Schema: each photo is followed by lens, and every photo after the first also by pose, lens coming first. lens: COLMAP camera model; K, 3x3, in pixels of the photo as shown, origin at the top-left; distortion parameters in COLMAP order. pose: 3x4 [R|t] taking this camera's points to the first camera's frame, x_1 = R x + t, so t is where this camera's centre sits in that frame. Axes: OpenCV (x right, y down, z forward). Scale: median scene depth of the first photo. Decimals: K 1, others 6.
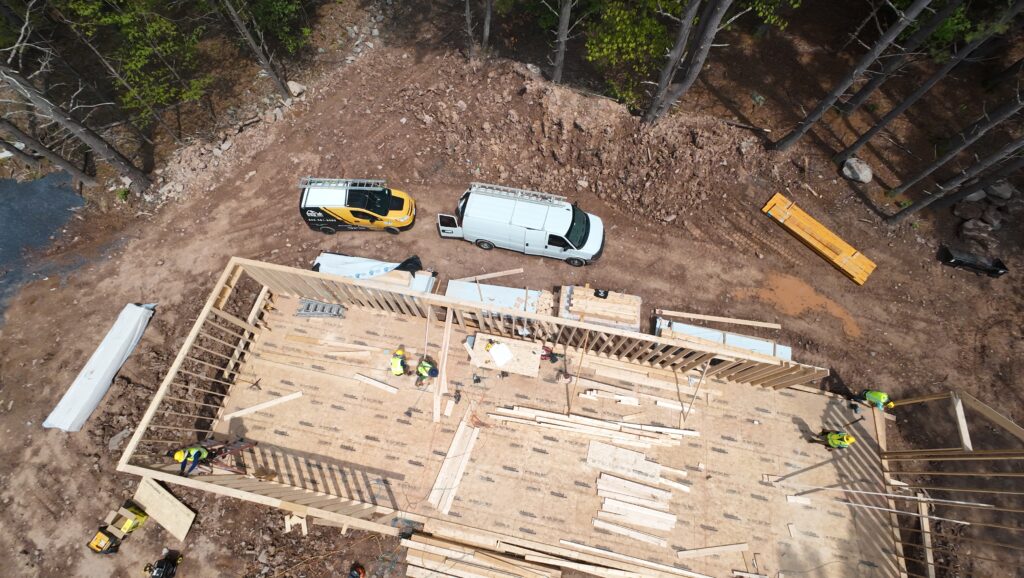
lens RADIAL K [[395.6, 0, 512.0], [0, 395.6, 289.0], [0, 0, 1]] dist [-0.002280, 0.001834]
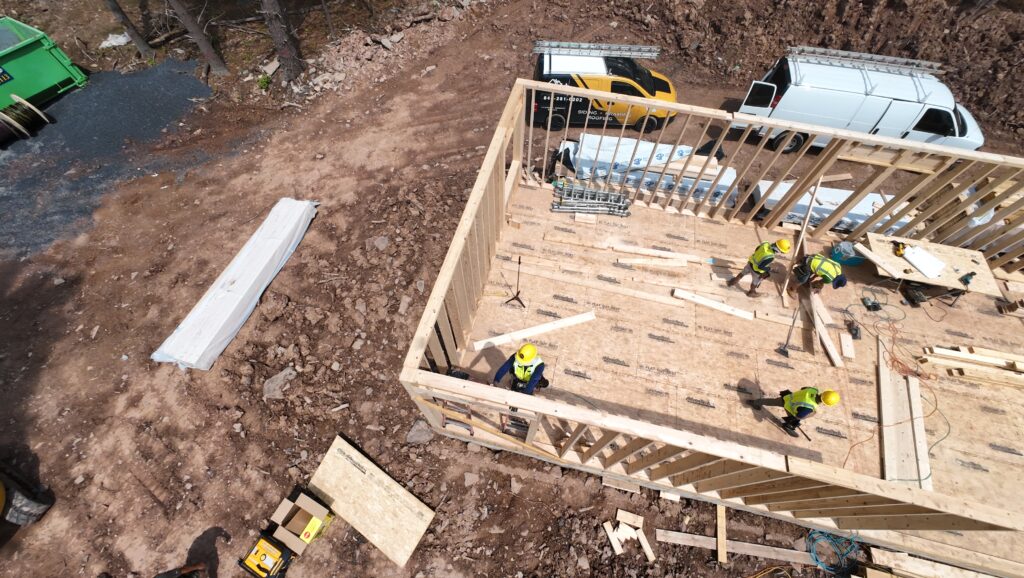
lens RADIAL K [[395.6, 0, 512.0], [0, 395.6, 289.0], [0, 0, 1]] dist [-0.002280, 0.001834]
pose [[0.999221, 0.039416, -0.002146, -0.574619], [-0.039379, 0.991540, -0.123681, 0.266614], [-0.002747, 0.123669, 0.992320, 0.344969]]
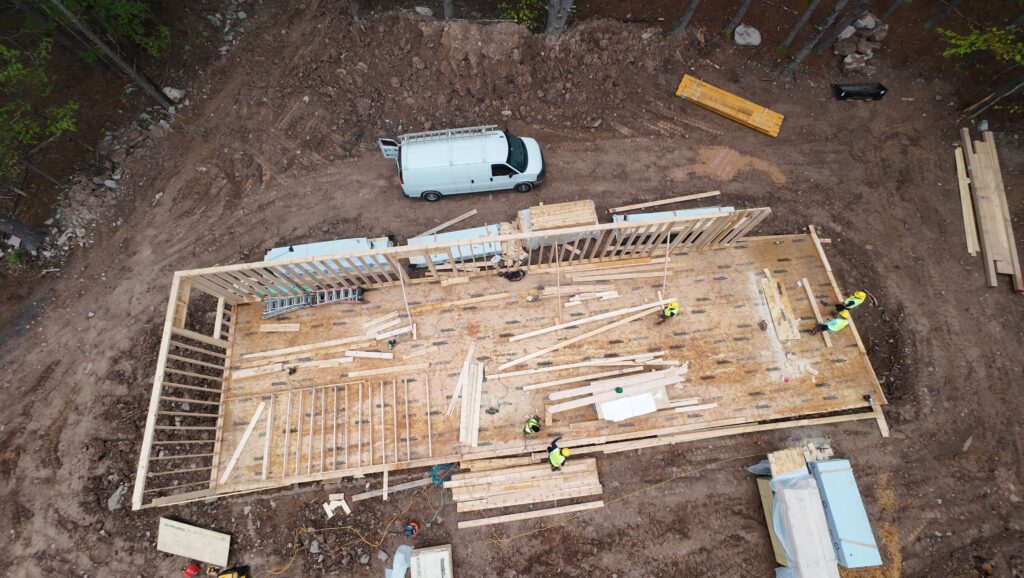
lens RADIAL K [[395.6, 0, 512.0], [0, 395.6, 289.0], [0, 0, 1]] dist [-0.002280, 0.001834]
pose [[0.949287, -0.297392, 0.102042, -0.048907], [0.290207, 0.953651, 0.079567, 0.093058], [-0.120975, -0.045918, 0.991593, -0.017736]]
